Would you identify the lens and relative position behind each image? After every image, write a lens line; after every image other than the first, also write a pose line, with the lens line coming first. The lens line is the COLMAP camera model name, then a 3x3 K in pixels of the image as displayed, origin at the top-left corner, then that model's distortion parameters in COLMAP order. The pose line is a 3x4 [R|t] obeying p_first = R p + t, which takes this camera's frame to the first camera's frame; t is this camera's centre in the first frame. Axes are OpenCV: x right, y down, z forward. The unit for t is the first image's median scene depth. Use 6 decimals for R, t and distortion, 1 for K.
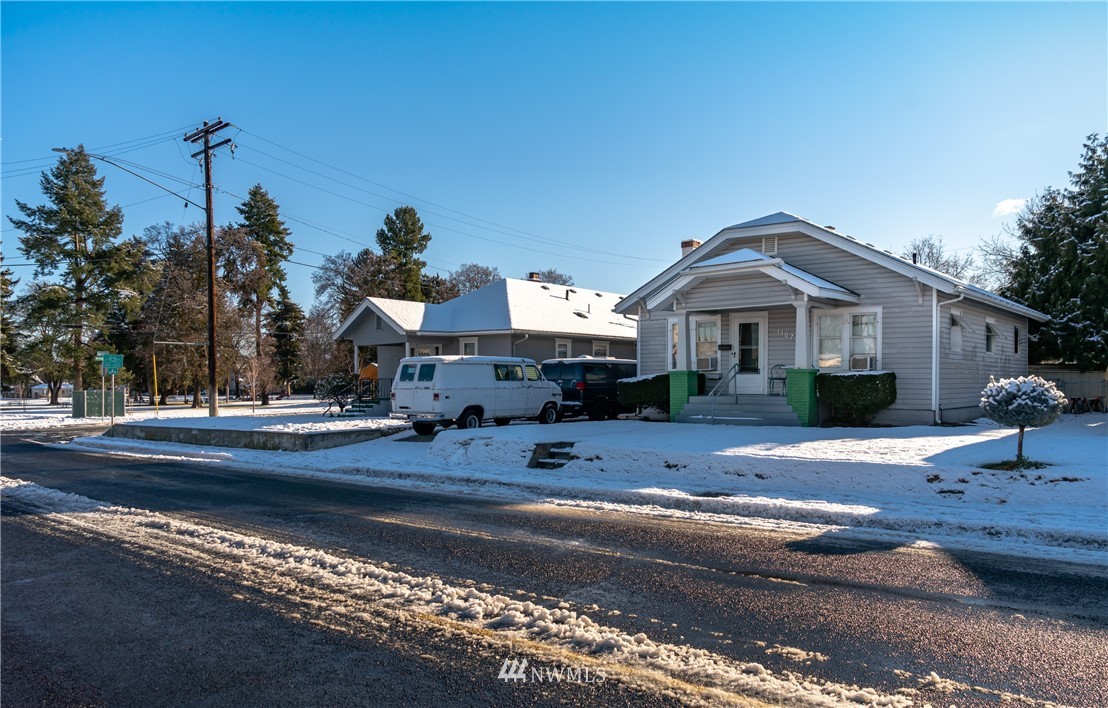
lens RADIAL K [[842.9, 0, 559.2], [0, 842.9, 360.0], [0, 0, 1]] dist [-0.008354, 0.000006]
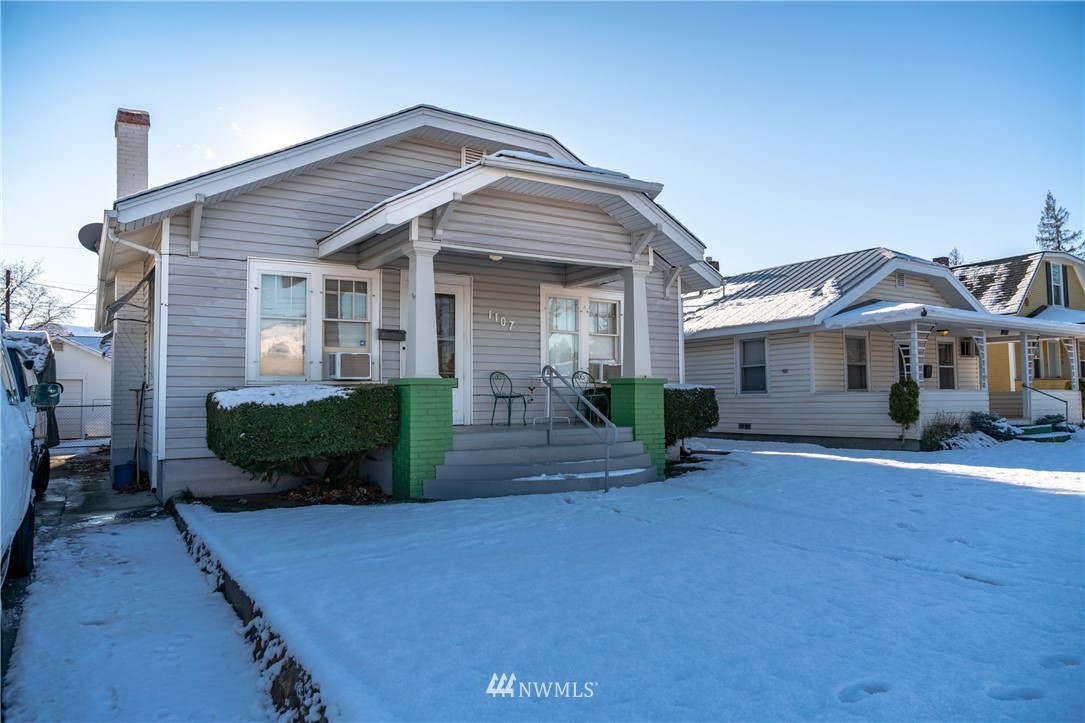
lens RADIAL K [[714.1, 0, 538.7], [0, 714.1, 367.2], [0, 0, 1]] dist [-0.038077, 0.011603]
pose [[0.302149, 0.037722, 0.952514, -0.190298], [-0.014967, 0.999281, -0.034826, 0.018653], [-0.953143, -0.003734, 0.302496, 0.805575]]
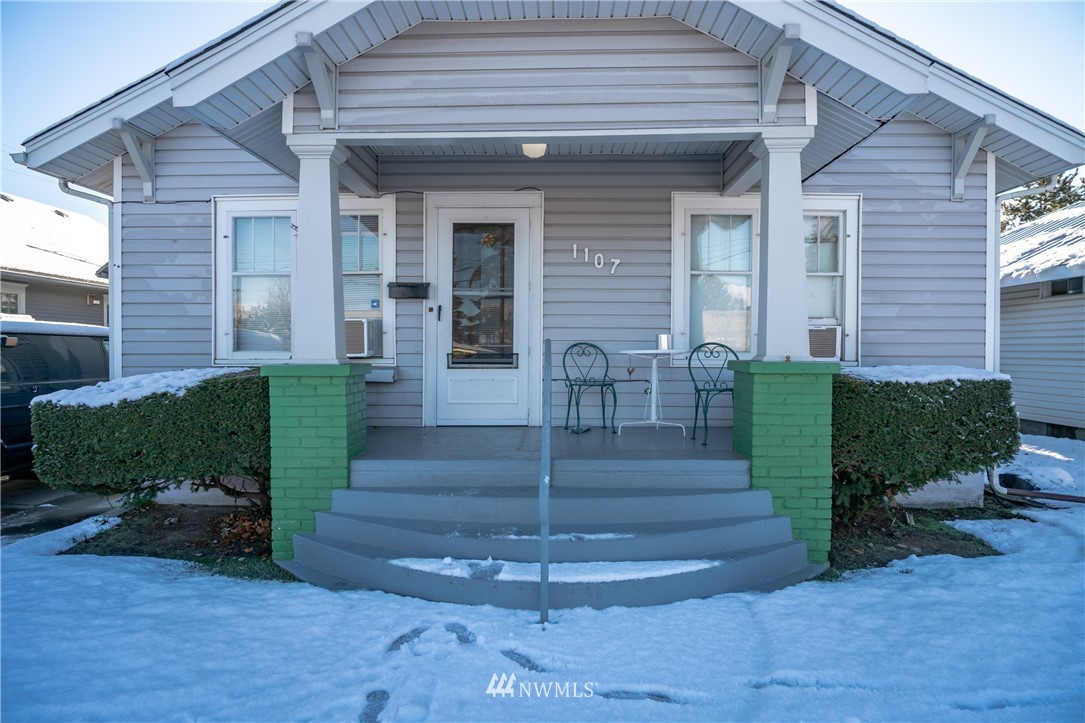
lens RADIAL K [[714.1, 0, 551.6], [0, 714.1, 358.6], [0, 0, 1]] dist [-0.038077, 0.011603]
pose [[0.780043, -0.009056, 0.625660, 0.060990], [-0.015209, 0.999325, 0.033427, 0.002340], [-0.625541, -0.035590, 0.779379, 0.754655]]
